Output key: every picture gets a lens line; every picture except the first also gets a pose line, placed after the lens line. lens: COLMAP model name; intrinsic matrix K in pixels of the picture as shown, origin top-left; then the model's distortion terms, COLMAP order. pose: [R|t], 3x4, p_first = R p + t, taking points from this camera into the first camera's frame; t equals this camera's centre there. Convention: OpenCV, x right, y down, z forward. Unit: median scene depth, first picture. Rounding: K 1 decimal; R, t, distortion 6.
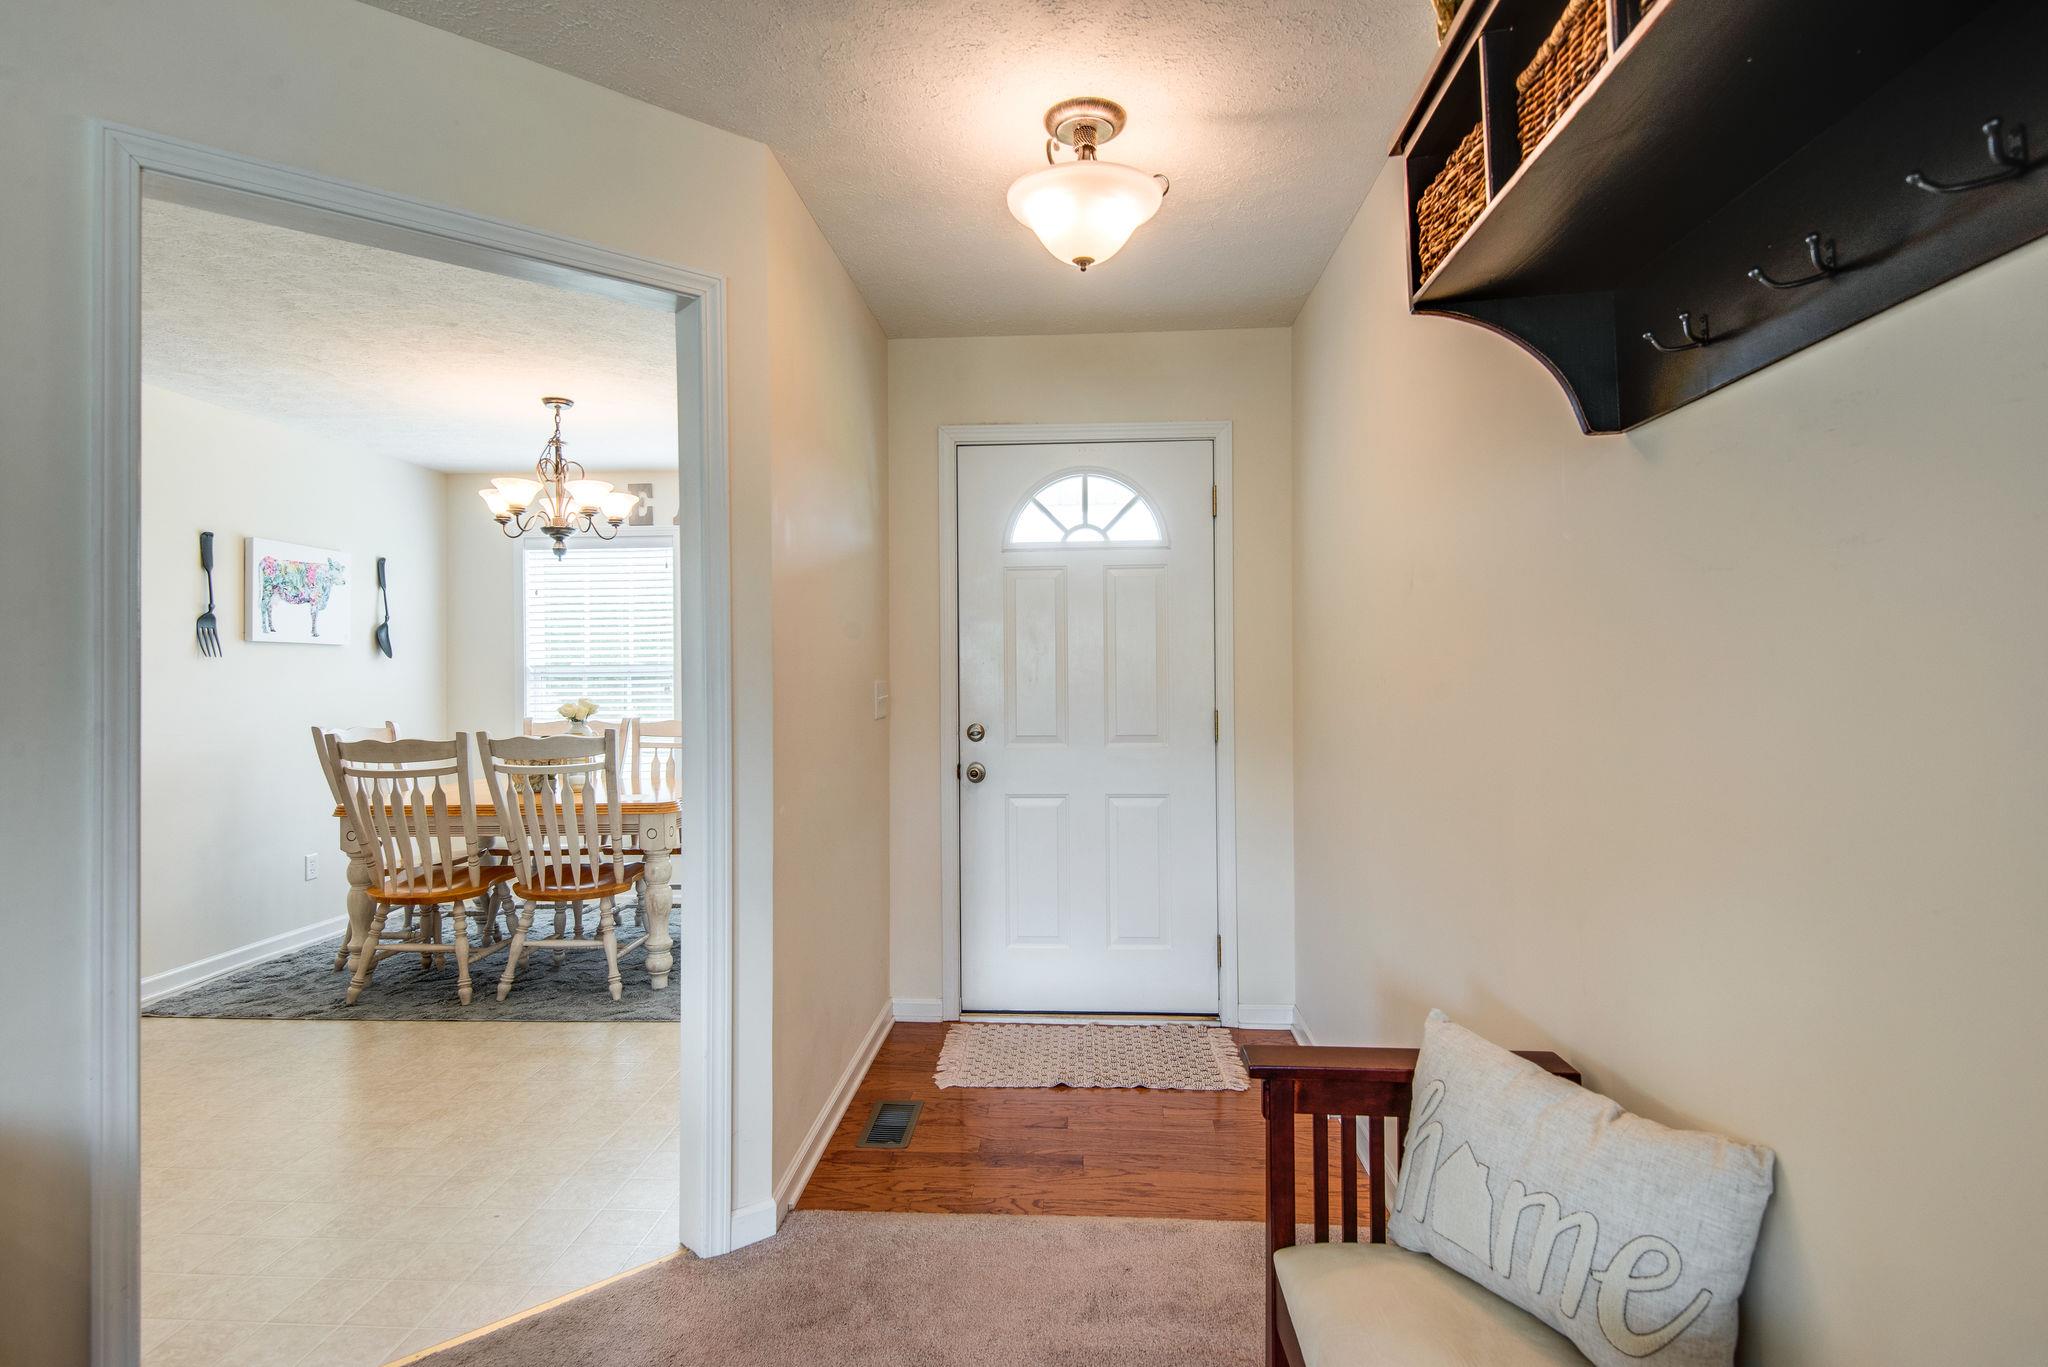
lens RADIAL K [[1029.5, 0, 1023.1], [0, 1029.5, 674.4], [0, 0, 1]] dist [0.020235, -0.000459]
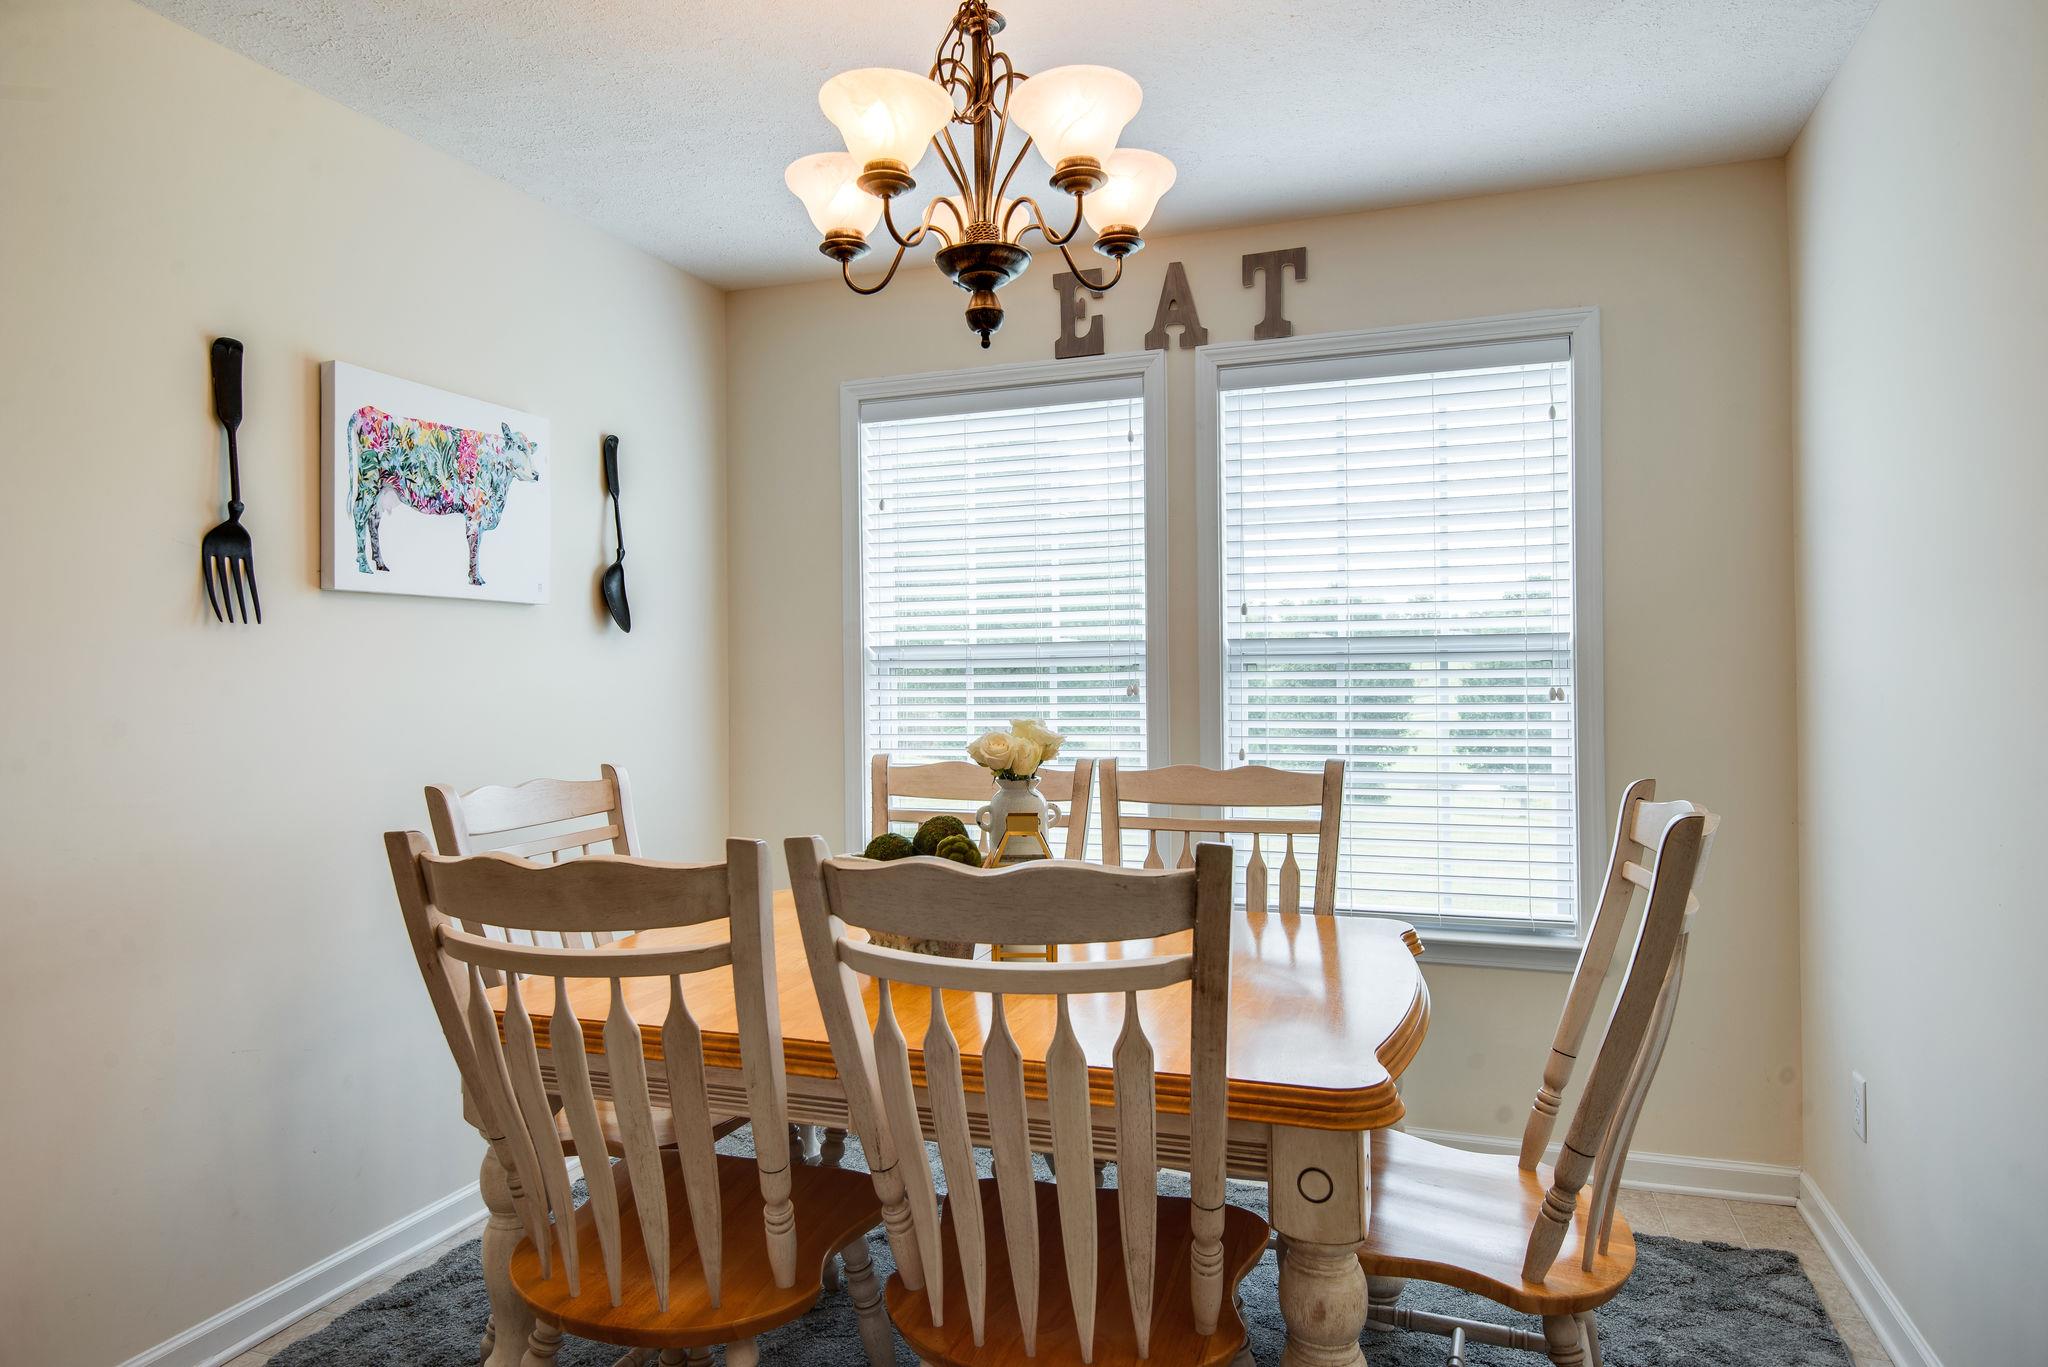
lens RADIAL K [[1198.1, 0, 1047.5], [0, 1198.1, 670.8], [0, 0, 1]] dist [0.038785, 0.000208]
pose [[0.965715, -0.004426, -0.259568, -0.298252], [0.005315, 0.999982, 0.002725, 0.003385], [0.259551, -0.004012, 0.965721, 0.559652]]
